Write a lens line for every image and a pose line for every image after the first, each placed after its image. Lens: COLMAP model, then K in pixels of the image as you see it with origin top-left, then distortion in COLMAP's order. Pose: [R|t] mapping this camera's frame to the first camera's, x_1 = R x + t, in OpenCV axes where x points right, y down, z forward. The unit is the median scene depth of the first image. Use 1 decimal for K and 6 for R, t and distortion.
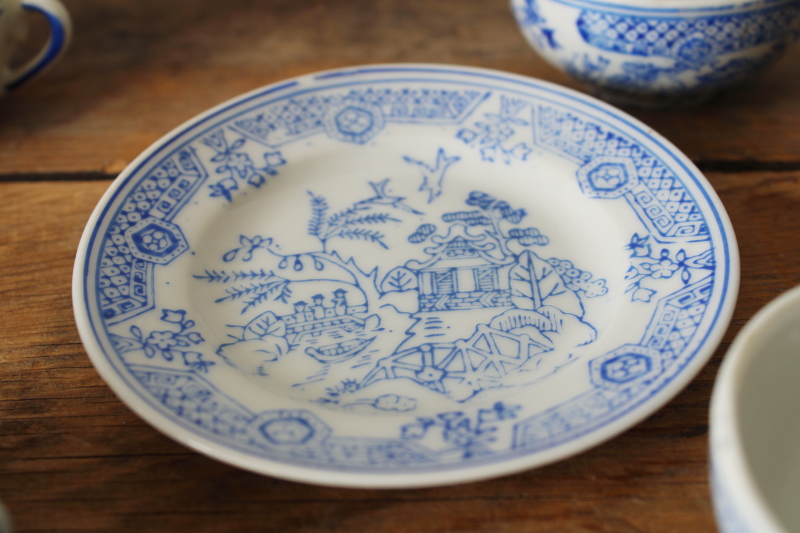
lens RADIAL K [[1180.6, 0, 421.9], [0, 1180.6, 268.2], [0, 0, 1]] dist [-0.068380, -0.135501]
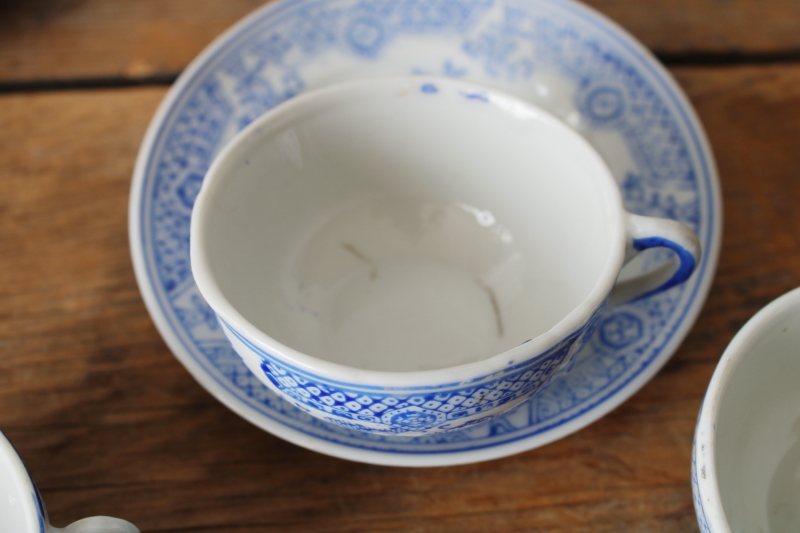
lens RADIAL K [[1180.6, 0, 421.9], [0, 1180.6, 268.2], [0, 0, 1]] dist [-0.068380, -0.135501]
pose [[0.998790, -0.040454, 0.027949, -0.050725], [0.027154, 0.927686, 0.372372, -0.369870], [-0.040992, -0.371163, 0.927662, -0.060453]]
